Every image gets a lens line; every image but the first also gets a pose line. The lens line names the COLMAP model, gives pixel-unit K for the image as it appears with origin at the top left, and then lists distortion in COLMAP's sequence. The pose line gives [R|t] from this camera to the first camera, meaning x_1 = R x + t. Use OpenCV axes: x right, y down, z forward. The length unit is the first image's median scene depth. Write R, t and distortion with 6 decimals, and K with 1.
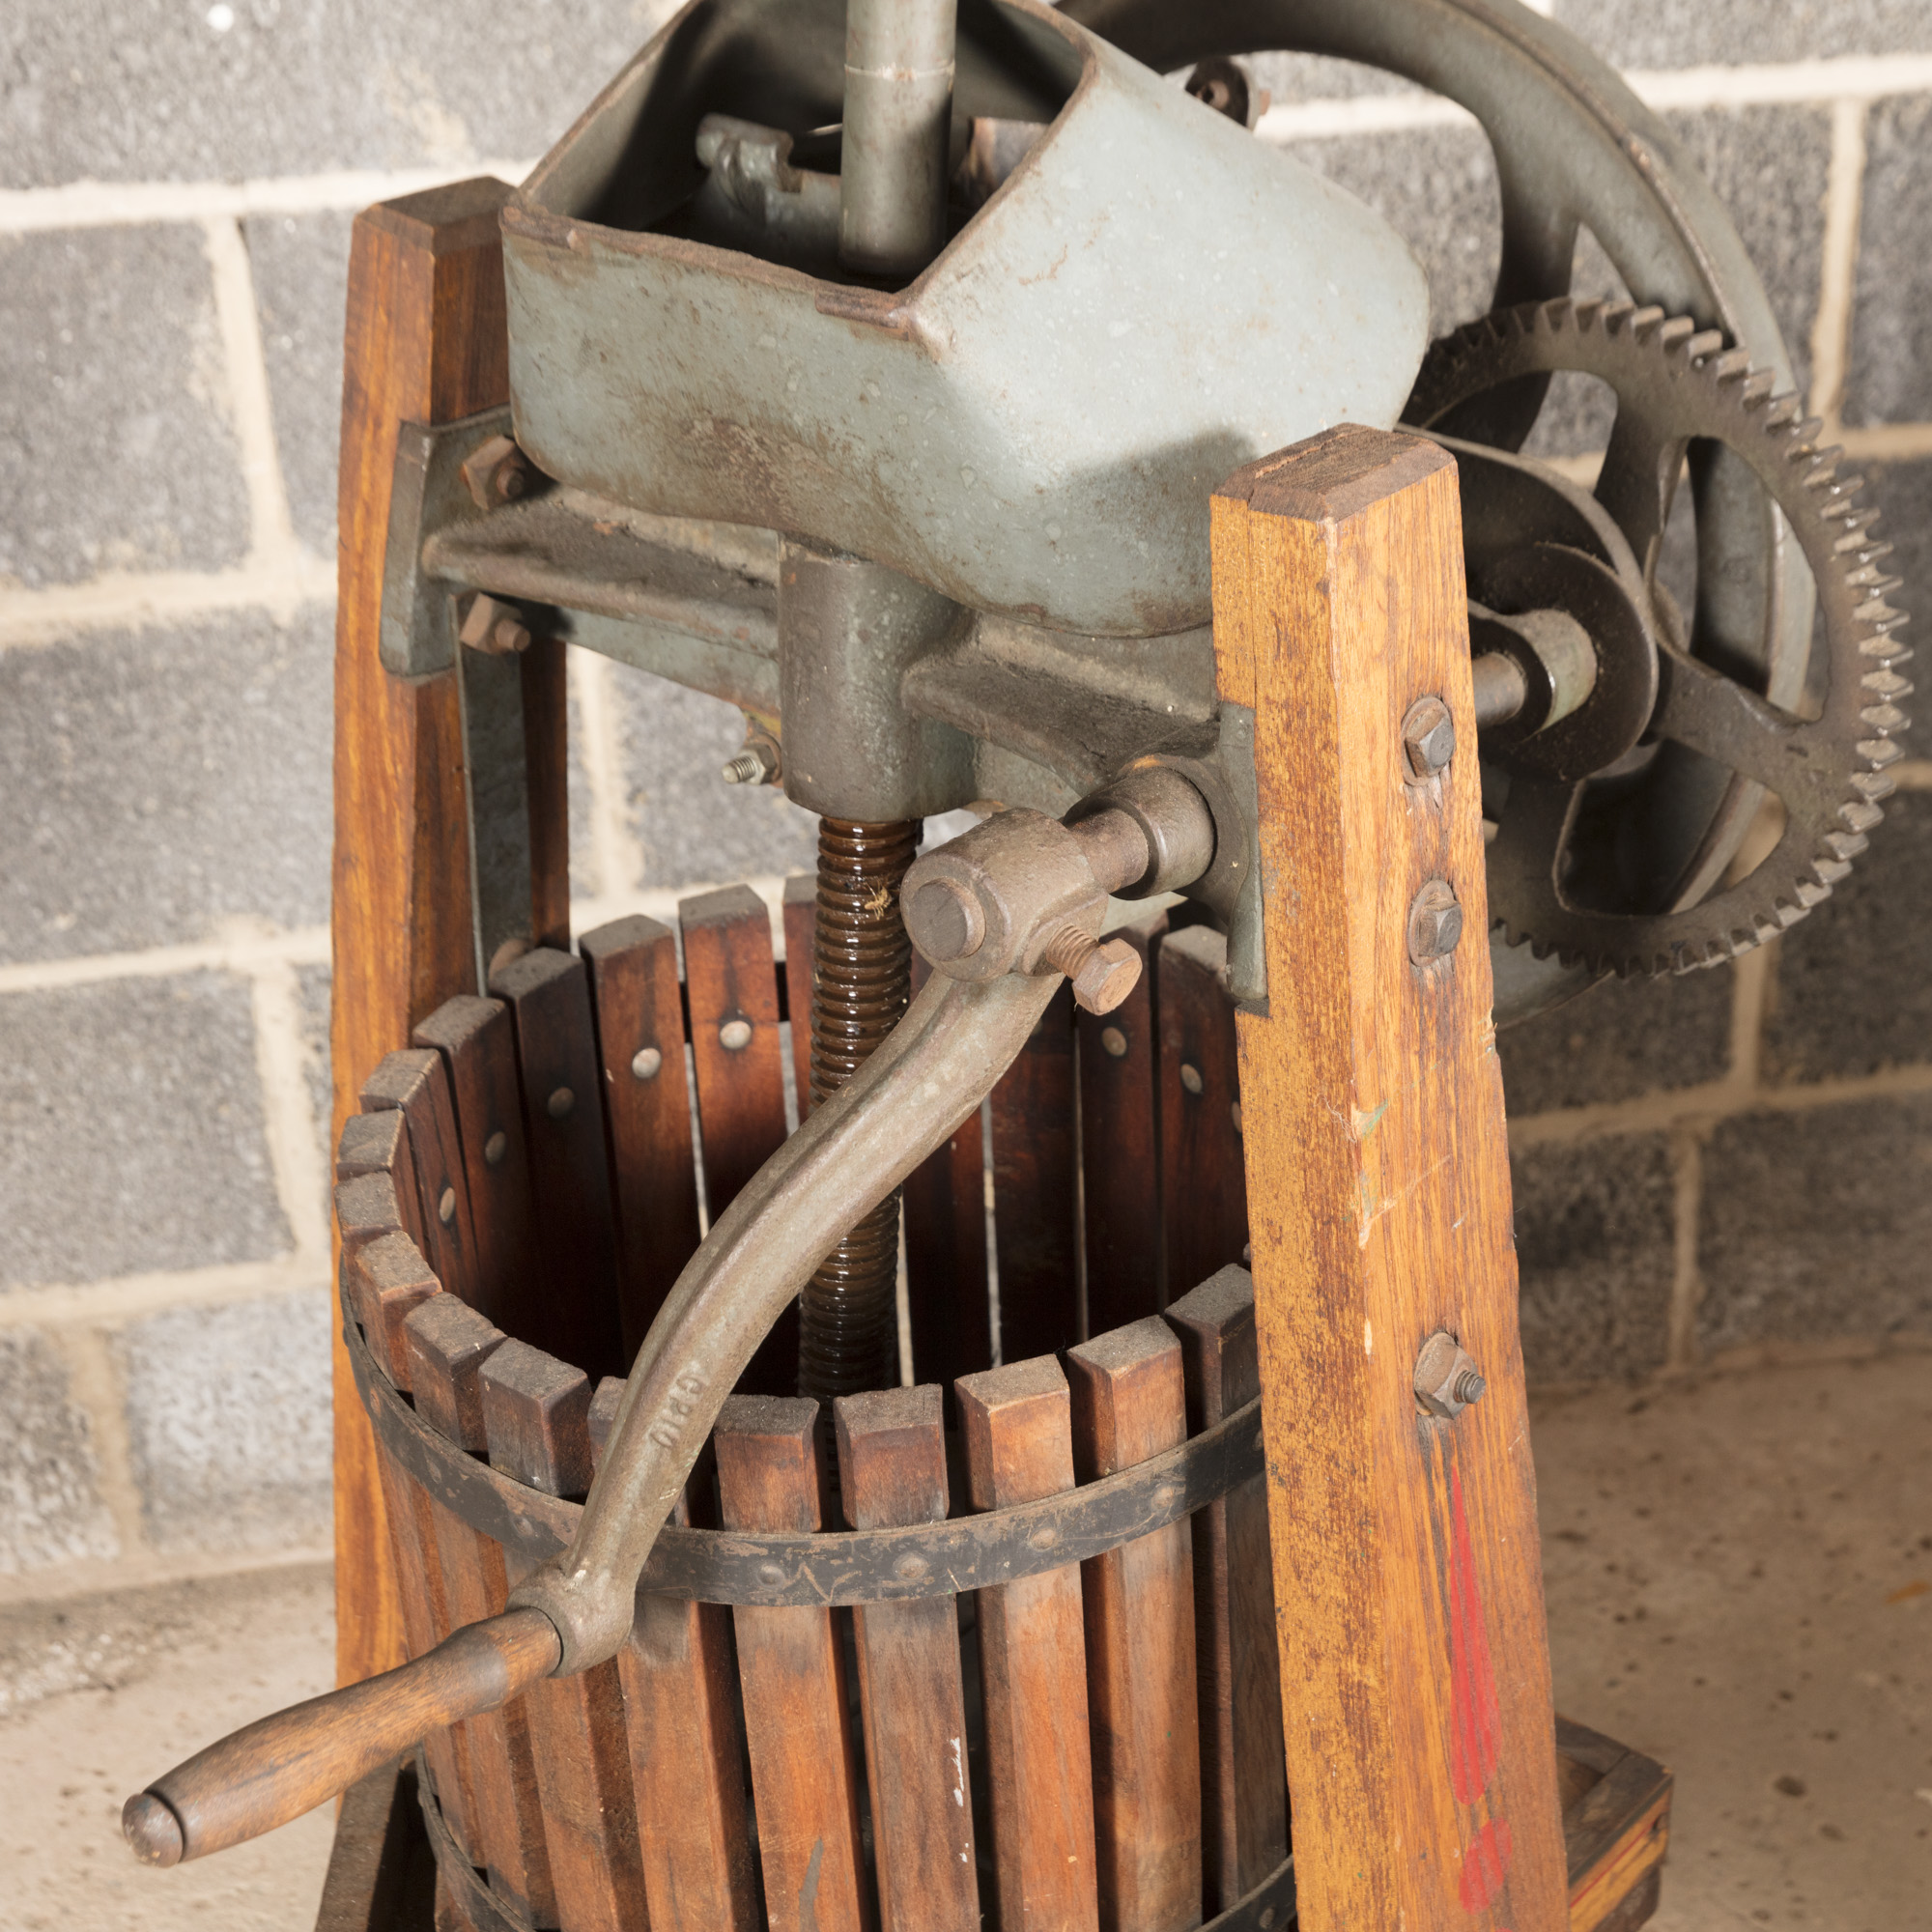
lens RADIAL K [[3933.2, 0, 1232.7], [0, 3933.2, 949.5], [0, 0, 1]] dist [0.058771, -0.324361]
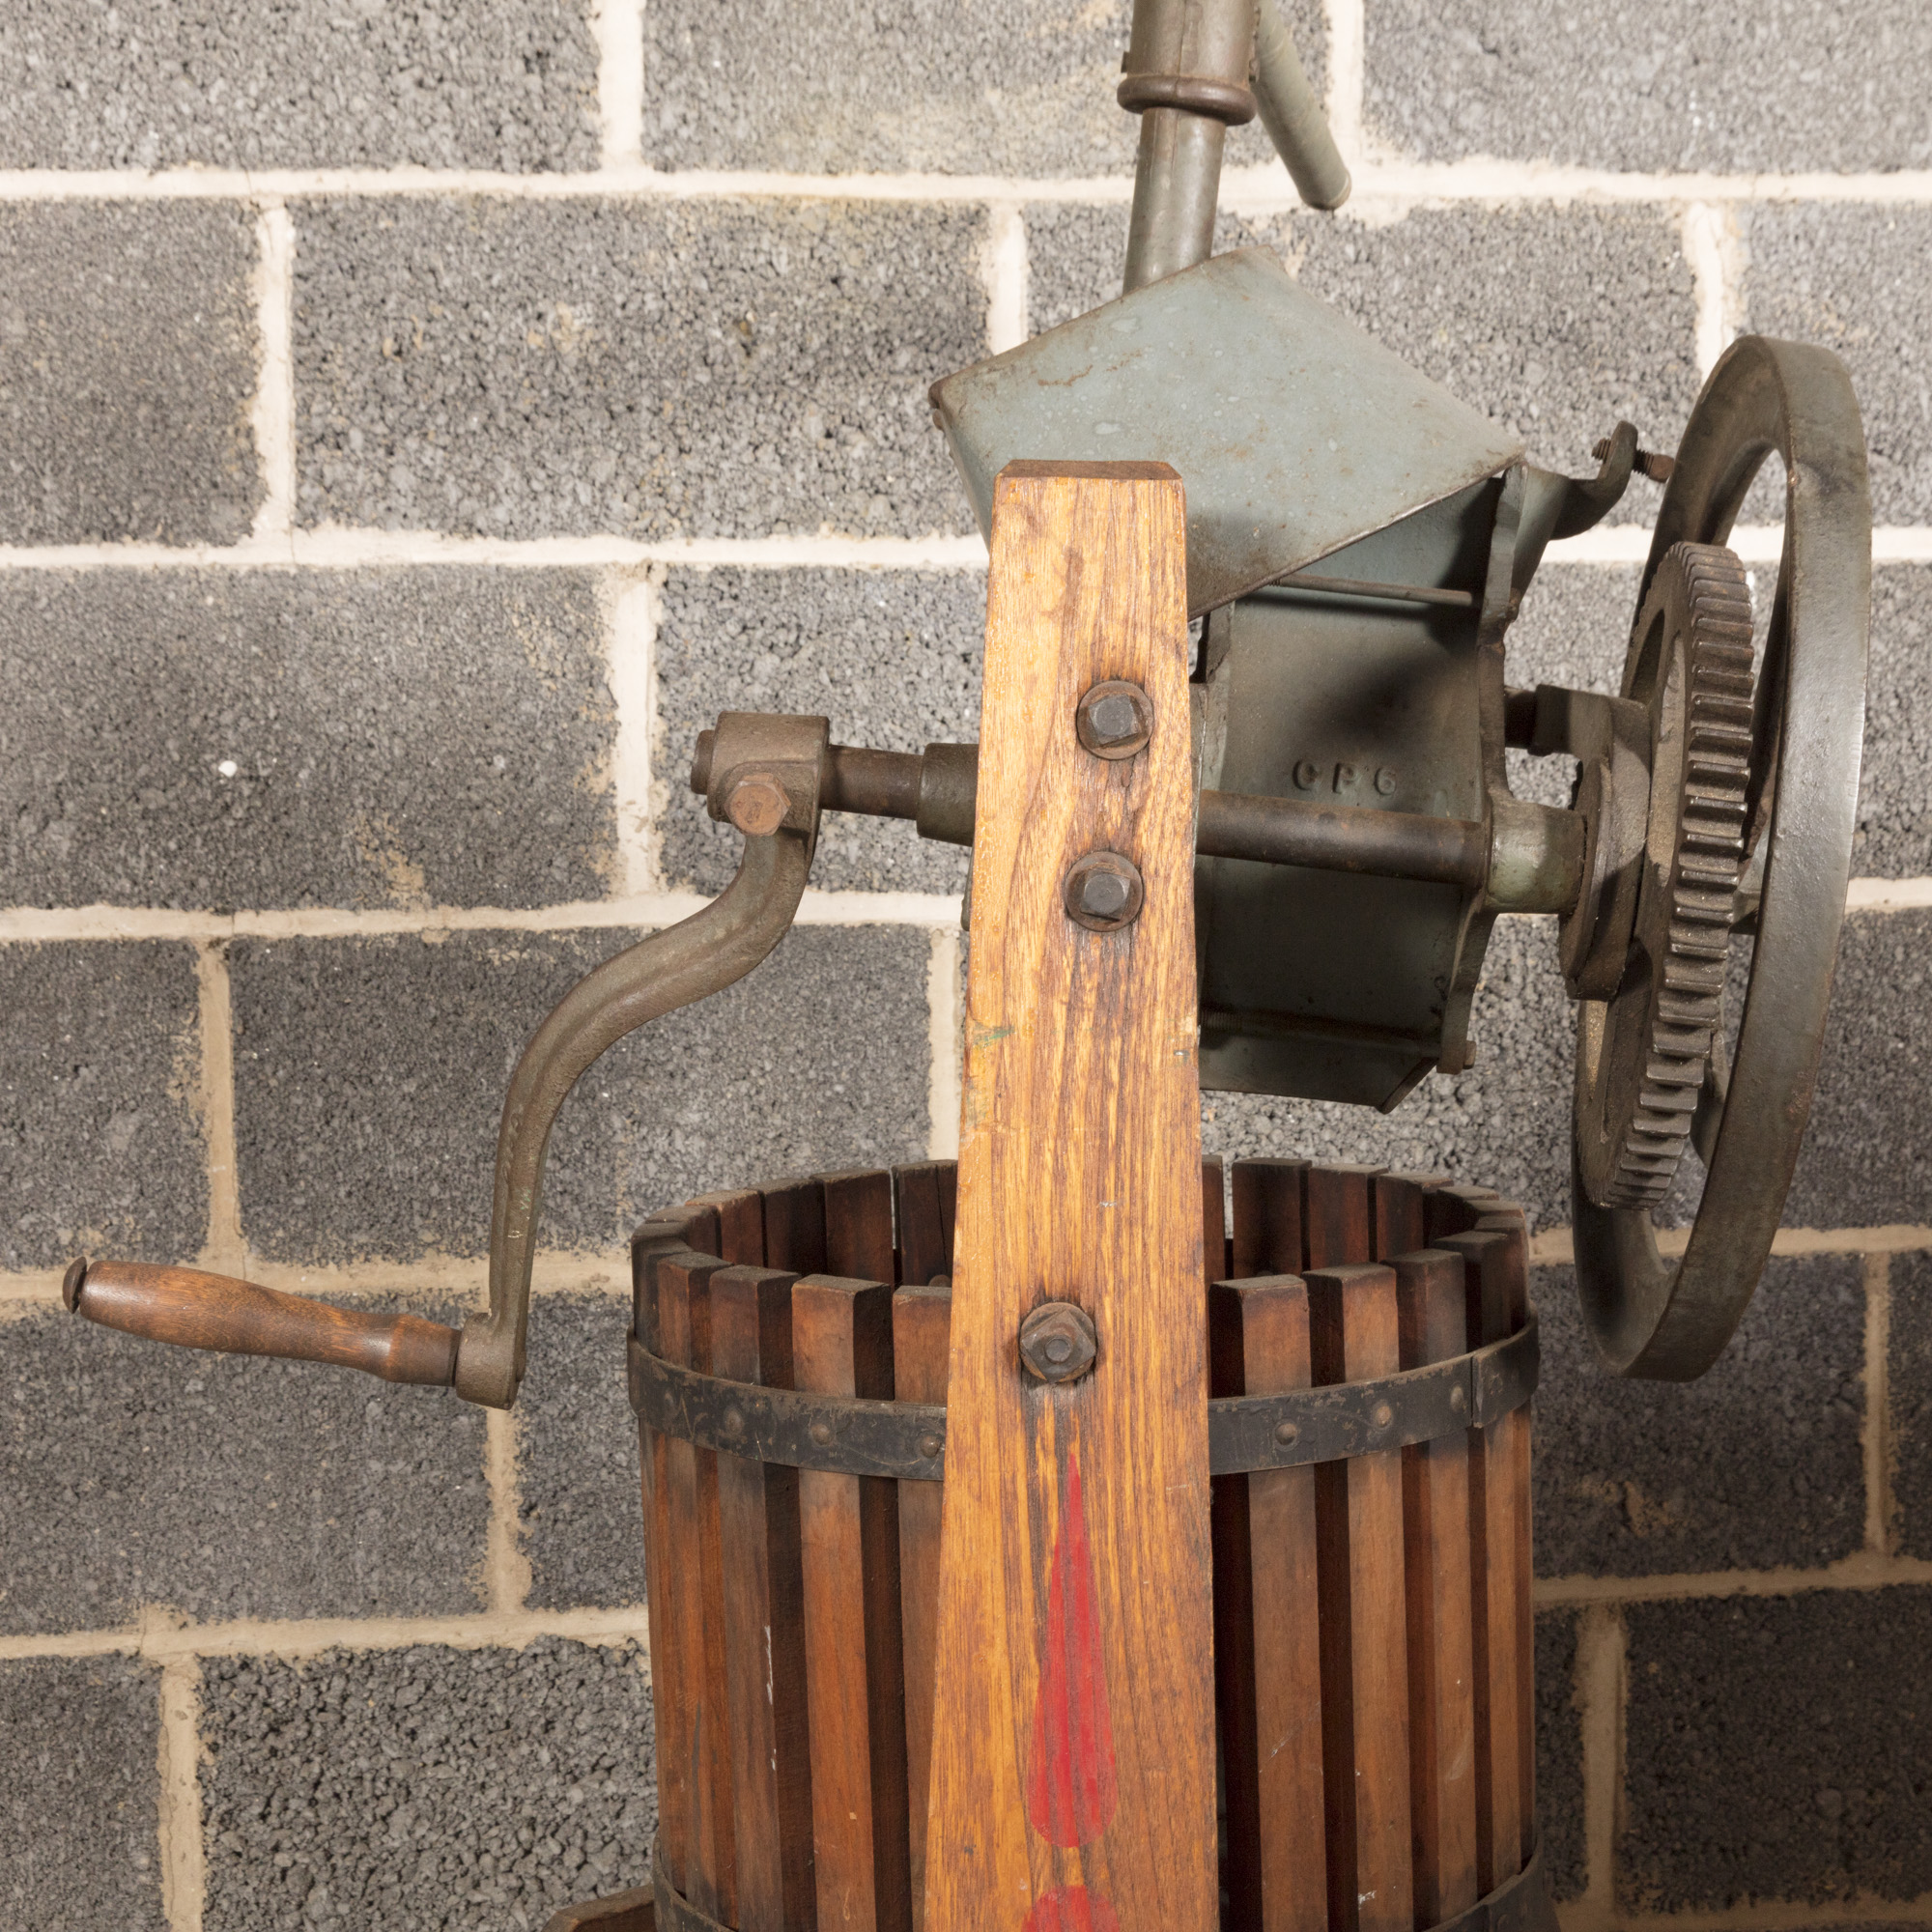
lens RADIAL K [[3383.8, 0, 1143.3], [0, 3383.8, 933.5], [0, 0, 1]] dist [0.004066, -0.038819]
pose [[0.994587, 0.007892, -0.103607, 0.174595], [-0.051642, 0.902786, -0.426979, 0.321702], [0.090165, 0.430018, 0.898307, 0.168582]]
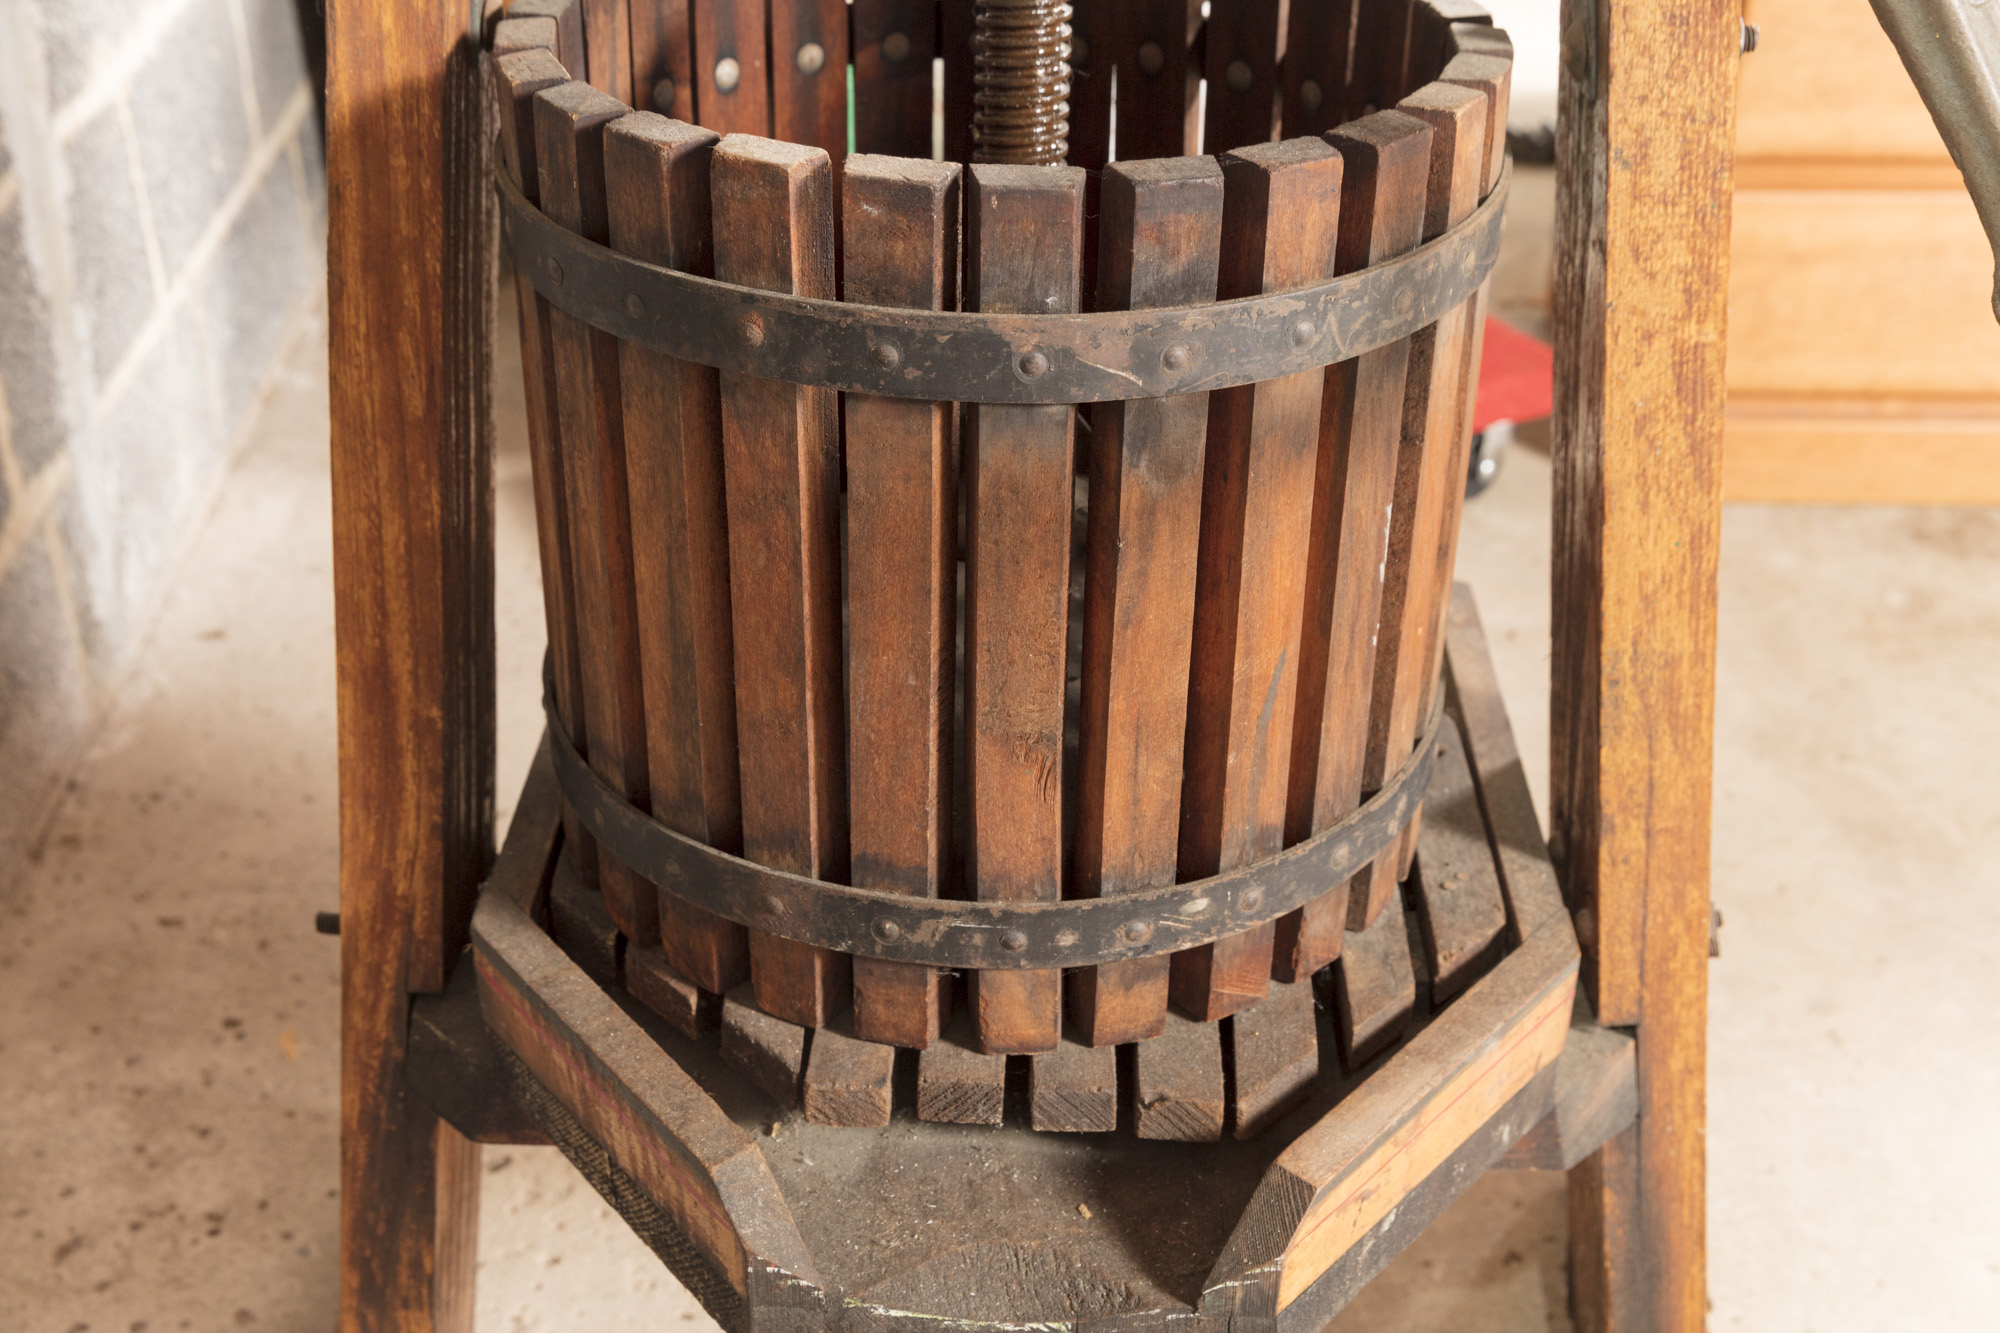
lens RADIAL K [[2344.0, 0, 1033.3], [0, 2344.0, 690.7], [0, 0, 1]] dist [0.061439, -0.594837]
pose [[0.815381, -0.275763, 0.509028, -0.429604], [0.272474, 0.958589, 0.082850, 0.155863], [-0.510796, 0.071143, 0.856753, 0.482702]]
